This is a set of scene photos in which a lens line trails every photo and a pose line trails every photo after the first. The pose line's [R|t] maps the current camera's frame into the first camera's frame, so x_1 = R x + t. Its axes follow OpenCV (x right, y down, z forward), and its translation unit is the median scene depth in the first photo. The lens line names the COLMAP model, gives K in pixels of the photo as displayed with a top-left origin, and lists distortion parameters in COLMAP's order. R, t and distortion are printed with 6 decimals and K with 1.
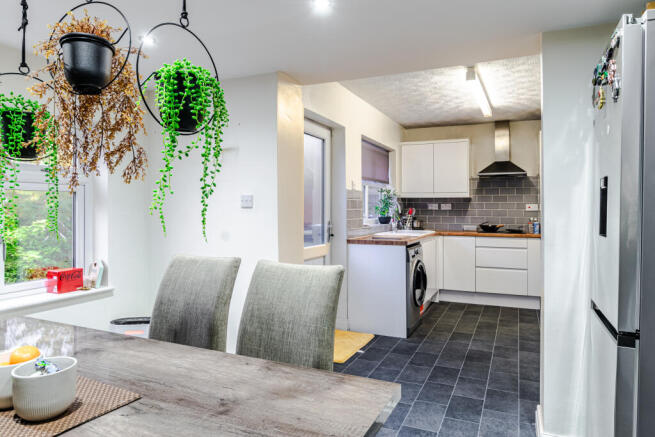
lens RADIAL K [[420.3, 0, 331.9], [0, 420.3, 208.7], [0, 0, 1]] dist [-0.005988, -0.001408]
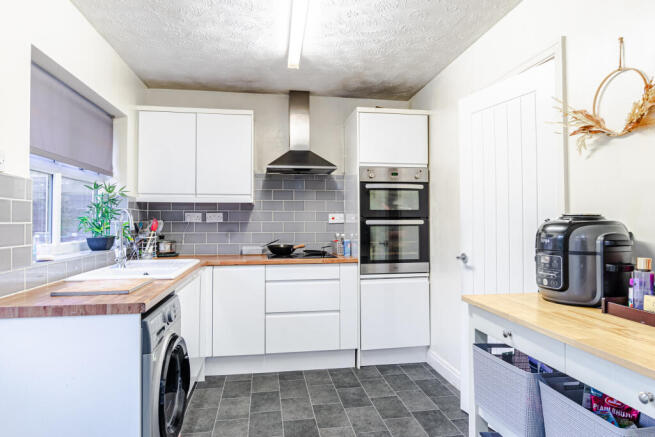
lens RADIAL K [[420.3, 0, 331.9], [0, 420.3, 208.7], [0, 0, 1]] dist [-0.005988, -0.001408]
pose [[0.834558, 0.011972, 0.550790, 0.076913], [0.003740, 0.999618, -0.027395, -0.000110], [-0.550907, 0.024923, 0.834194, 0.406602]]
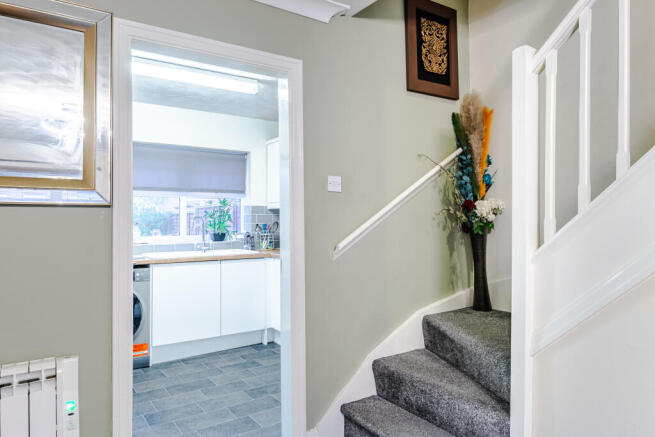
lens RADIAL K [[413.5, 0, 336.4], [0, 413.5, 206.8], [0, 0, 1]] dist [0.000162, -0.000147]
pose [[0.870524, -0.028617, -0.491293, 0.725941], [0.011035, 0.999192, -0.038648, 0.001913], [0.492002, 0.028222, 0.870136, 0.398042]]
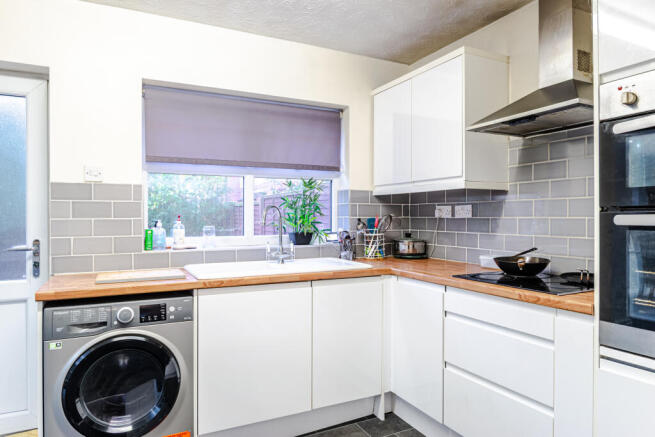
lens RADIAL K [[420.3, 0, 331.9], [0, 420.3, 208.7], [0, 0, 1]] dist [-0.005988, -0.001408]
pose [[0.784667, -0.015988, -0.619711, 0.483605], [0.004827, 0.999795, -0.019682, 0.000645], [0.619899, 0.012453, 0.784583, 0.598883]]
